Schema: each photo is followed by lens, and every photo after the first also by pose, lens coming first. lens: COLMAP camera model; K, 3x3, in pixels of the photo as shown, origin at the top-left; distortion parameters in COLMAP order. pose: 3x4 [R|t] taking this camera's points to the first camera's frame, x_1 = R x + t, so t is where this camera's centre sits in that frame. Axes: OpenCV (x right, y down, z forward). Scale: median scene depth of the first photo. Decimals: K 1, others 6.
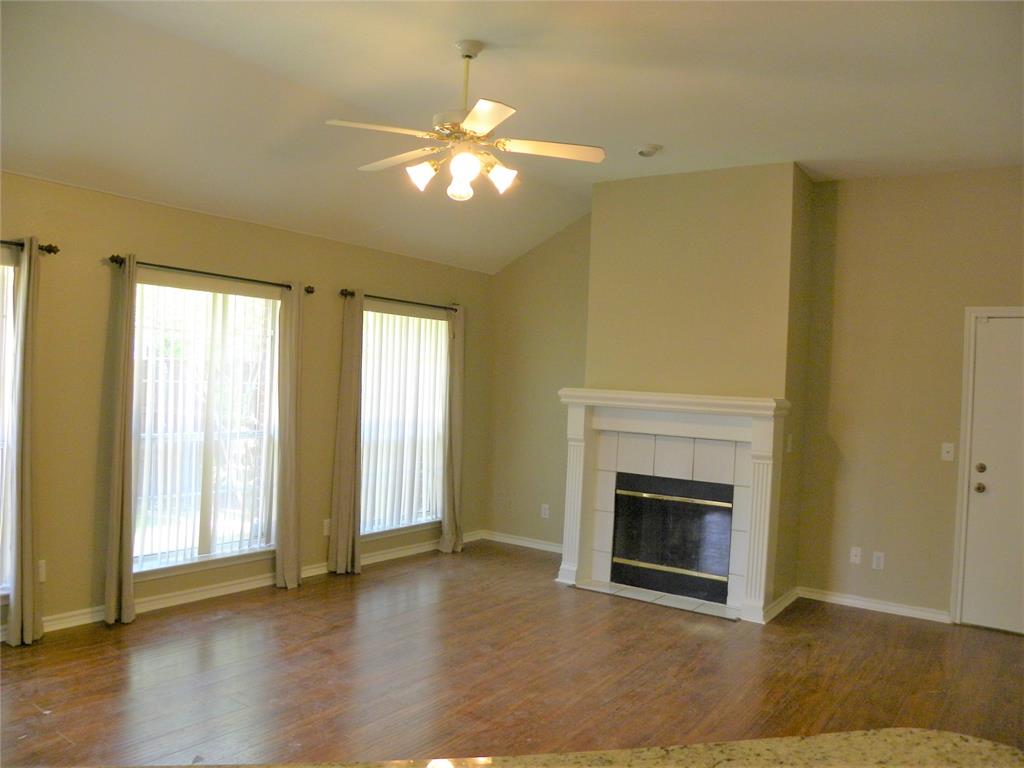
lens RADIAL K [[775.9, 0, 512.0], [0, 775.9, 384.0], [0, 0, 1]] dist [-0.154460, 0.096007]
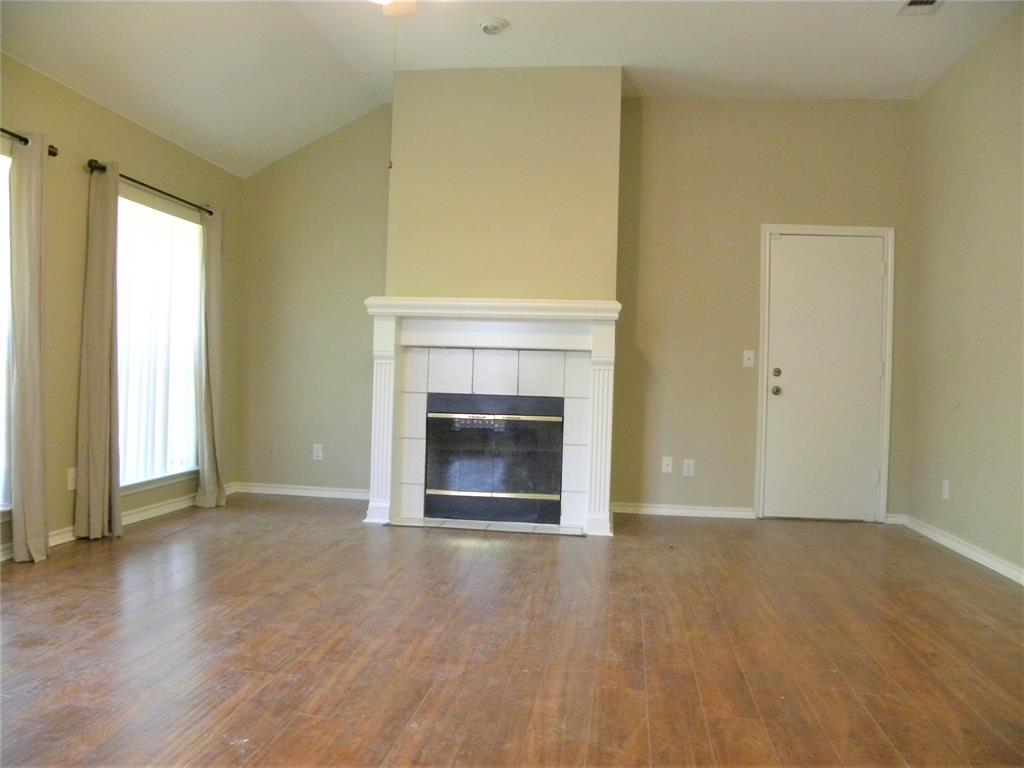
lens RADIAL K [[772.2, 0, 512.0], [0, 772.2, 384.0], [0, 0, 1]] dist [-0.151770, 0.086373]
pose [[0.884348, -0.024960, 0.466161, -0.211636], [0.013684, 0.999527, 0.027558, 0.087800], [-0.466628, -0.017992, 0.884271, 0.181581]]
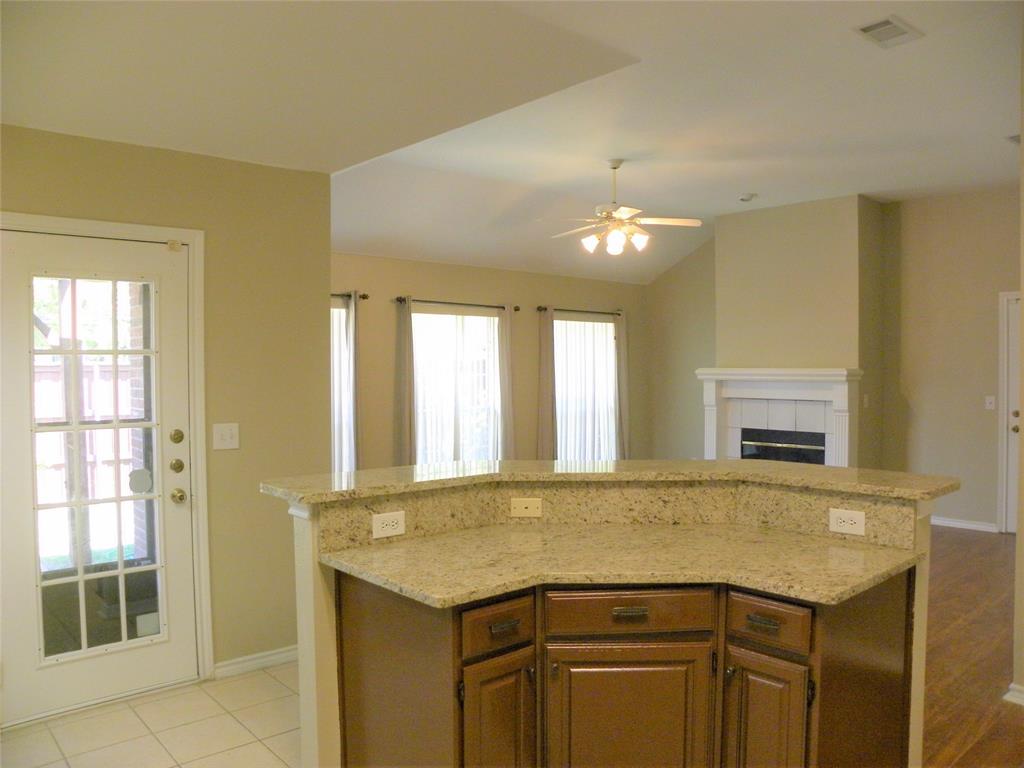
lens RADIAL K [[775.9, 0, 512.0], [0, 775.9, 384.0], [0, 0, 1]] dist [-0.154460, 0.096007]
pose [[0.973828, -0.042453, -0.223287, 0.049989], [0.044646, 0.998991, 0.004779, 0.012811], [0.222859, -0.014623, 0.974741, -0.444932]]
